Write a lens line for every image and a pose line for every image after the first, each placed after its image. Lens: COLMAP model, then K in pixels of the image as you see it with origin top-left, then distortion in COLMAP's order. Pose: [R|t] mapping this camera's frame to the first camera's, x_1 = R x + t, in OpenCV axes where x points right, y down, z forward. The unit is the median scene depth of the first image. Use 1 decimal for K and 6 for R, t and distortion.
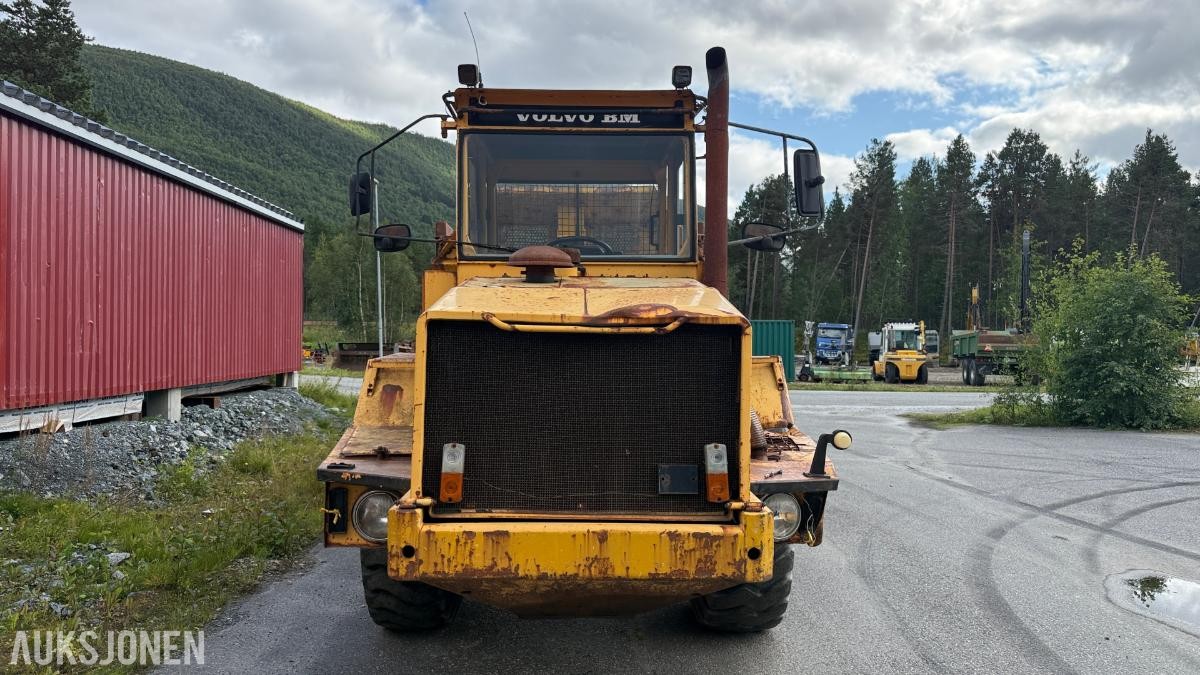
lens RADIAL K [[856.6, 0, 595.5], [0, 856.6, 335.6], [0, 0, 1]] dist [0.046616, -0.053702]
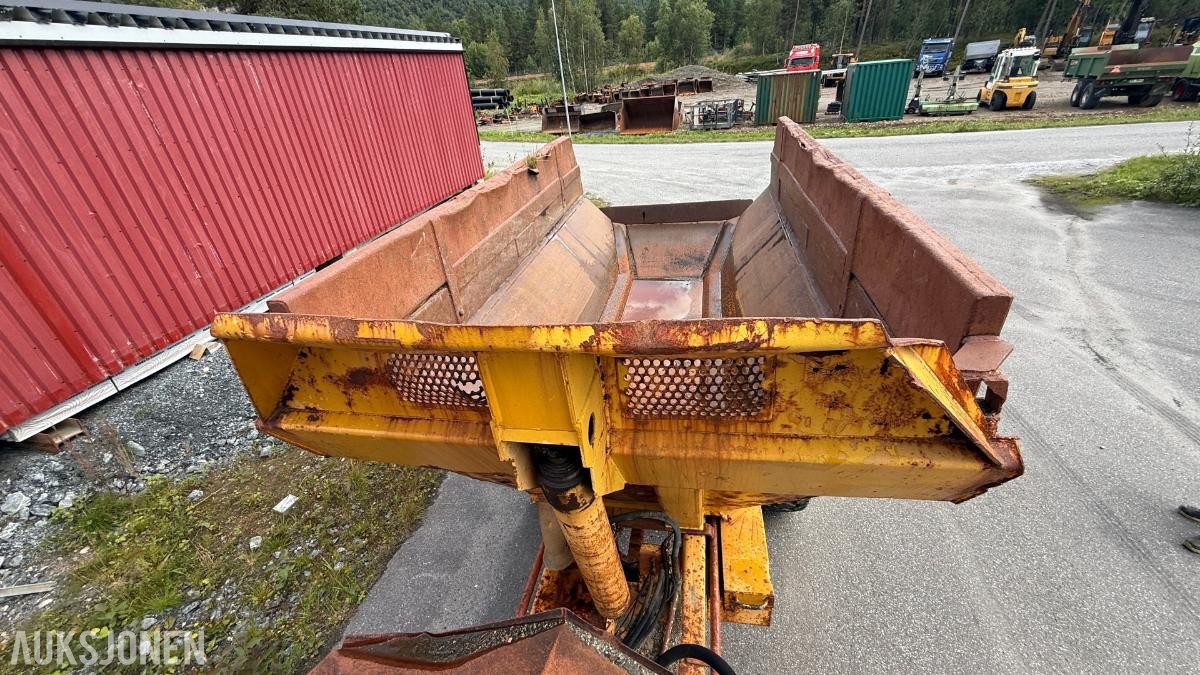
lens RADIAL K [[481.0, 0, 594.6], [0, 481.0, 339.6], [0, 0, 1]] dist [0.003376, 0.000160]
pose [[0.964615, 0.047189, -0.259404, 0.005753], [0.089534, 0.866763, 0.490617, -0.047294], [0.247993, -0.496482, 0.831868, 0.178127]]
